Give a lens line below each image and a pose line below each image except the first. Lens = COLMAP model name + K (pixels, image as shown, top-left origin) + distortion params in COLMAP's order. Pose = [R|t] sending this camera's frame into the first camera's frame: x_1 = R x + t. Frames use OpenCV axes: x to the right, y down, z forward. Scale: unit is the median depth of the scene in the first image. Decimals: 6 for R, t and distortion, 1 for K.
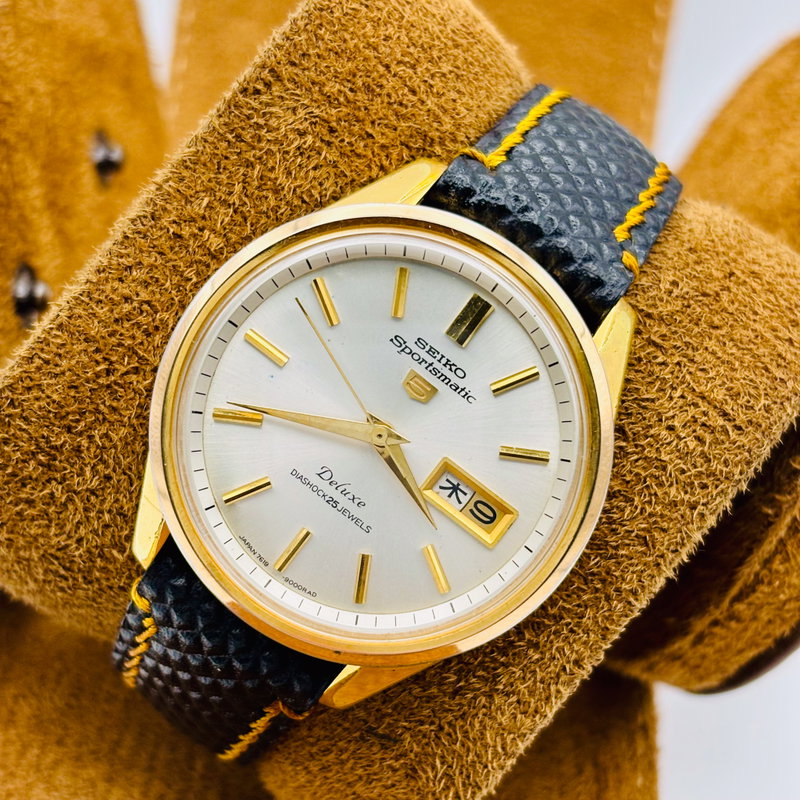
lens RADIAL K [[1596.3, 0, 348.9], [0, 1596.3, 400.3], [0, 0, 1]] dist [0.054449, -0.311843]
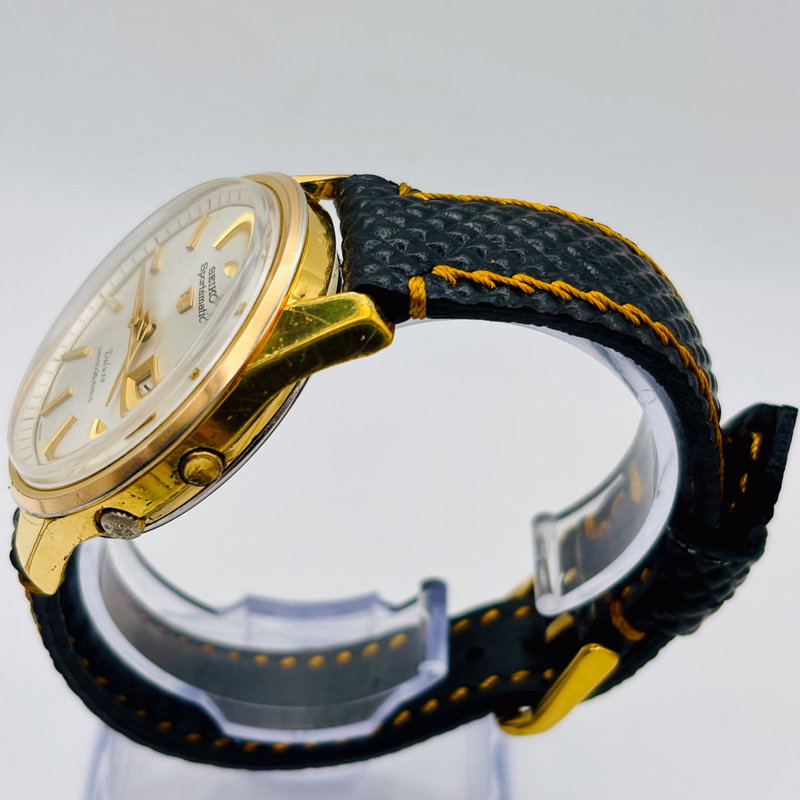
lens RADIAL K [[1596.3, 0, 348.9], [0, 1596.3, 400.3], [0, 0, 1]] dist [0.054449, -0.311843]
pose [[0.551688, 0.222054, -0.803948, 0.943897], [-0.577984, 0.796717, -0.176570, 0.164653], [0.601311, 0.562081, 0.567883, 0.459891]]
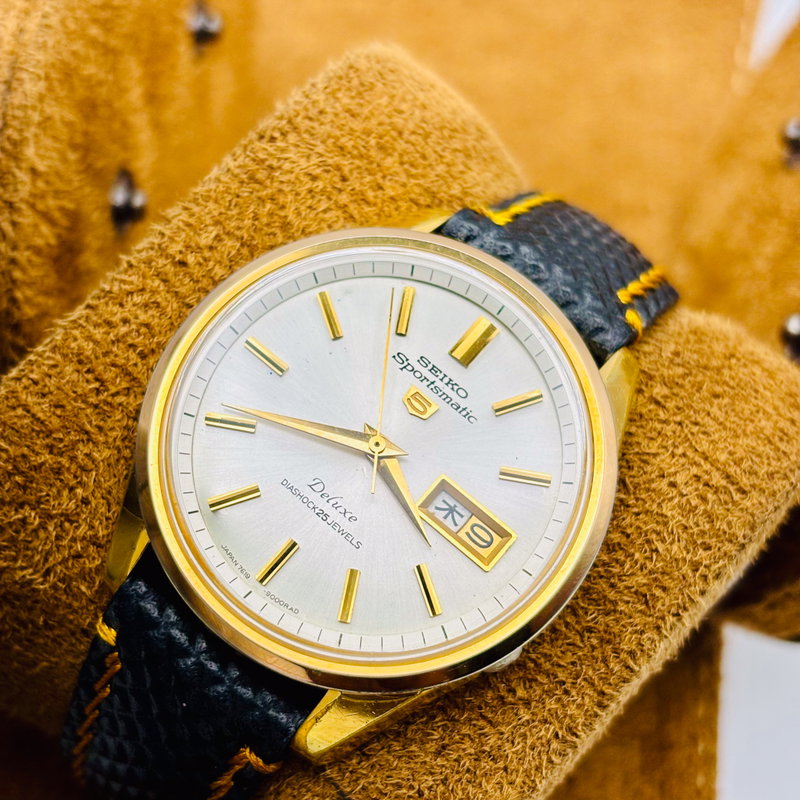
lens RADIAL K [[1596.3, 0, 348.9], [0, 1596.3, 400.3], [0, 0, 1]] dist [0.054449, -0.311843]
pose [[0.997200, 0.071729, 0.021151, -0.018777], [-0.062811, 0.956870, -0.283646, 0.254720], [-0.040585, 0.281523, 0.958696, 0.062879]]
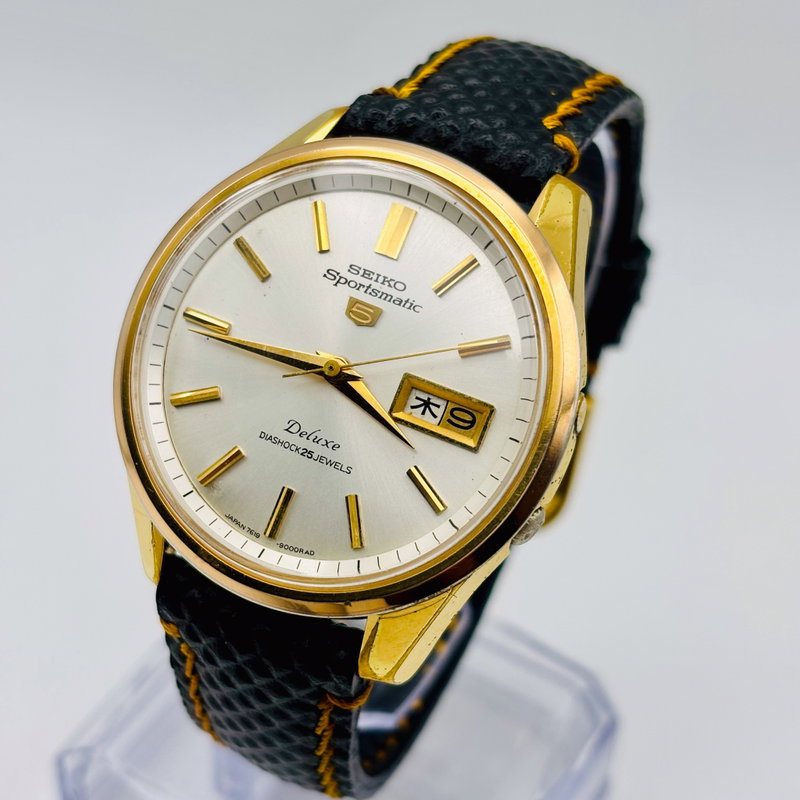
lens RADIAL K [[1596.3, 0, 348.9], [0, 1596.3, 400.3], [0, 0, 1]] dist [0.054449, -0.311843]
pose [[0.945859, -0.277452, -0.168438, 0.172762], [0.235484, 0.943739, -0.232174, 0.247422], [0.223379, 0.179939, 0.957979, 0.087722]]
